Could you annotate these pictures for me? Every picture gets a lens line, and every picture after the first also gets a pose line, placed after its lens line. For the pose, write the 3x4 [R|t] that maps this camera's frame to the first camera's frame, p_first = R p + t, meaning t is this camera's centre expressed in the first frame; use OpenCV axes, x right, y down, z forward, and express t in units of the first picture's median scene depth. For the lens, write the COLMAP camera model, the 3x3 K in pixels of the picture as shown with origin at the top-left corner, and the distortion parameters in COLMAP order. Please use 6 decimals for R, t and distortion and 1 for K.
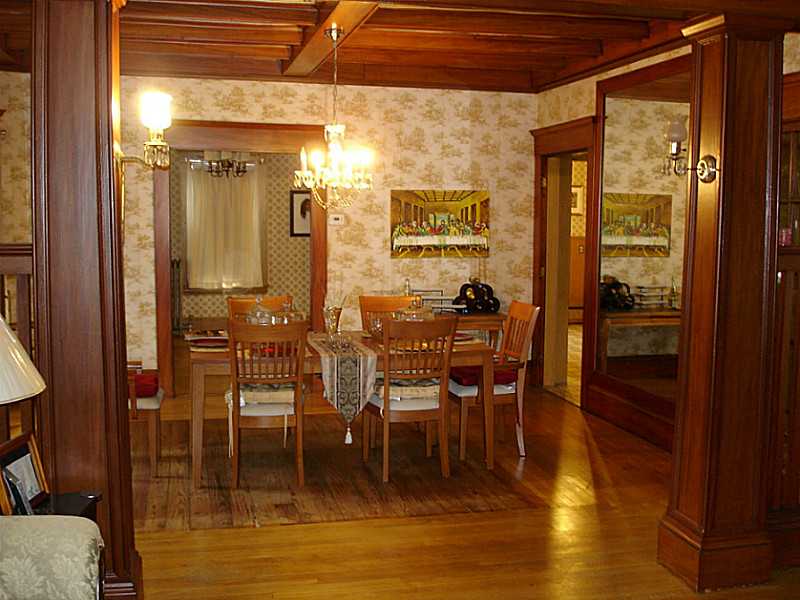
lens RADIAL K [[913.7, 0, 401.1], [0, 913.7, 301.7], [0, 0, 1]] dist [-0.096707, 0.000000]
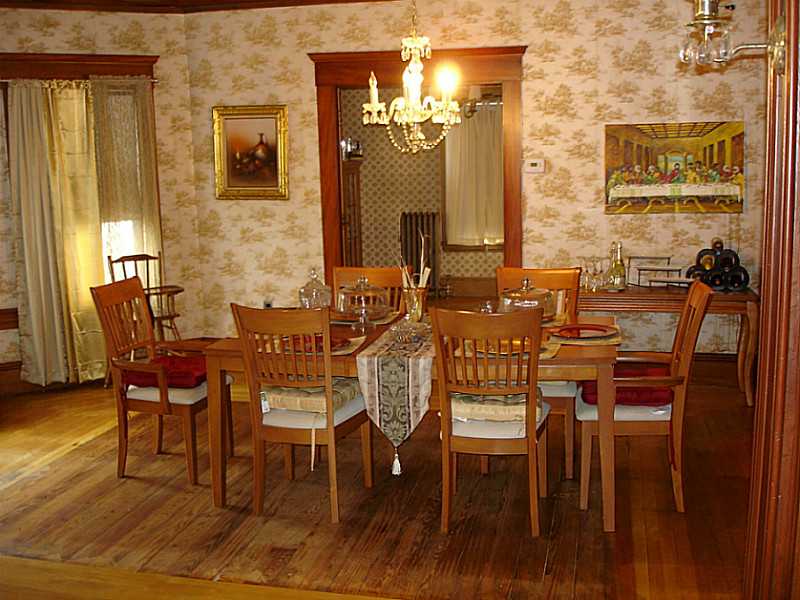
lens RADIAL K [[913.7, 0, 398.7], [0, 913.7, 296.0], [0, 0, 1]] dist [-0.096707, 0.000000]
pose [[0.893615, 0.036502, -0.447348, 0.179131], [-0.012507, 0.998326, 0.056477, -0.019807], [0.448660, -0.044874, 0.892575, 0.235094]]
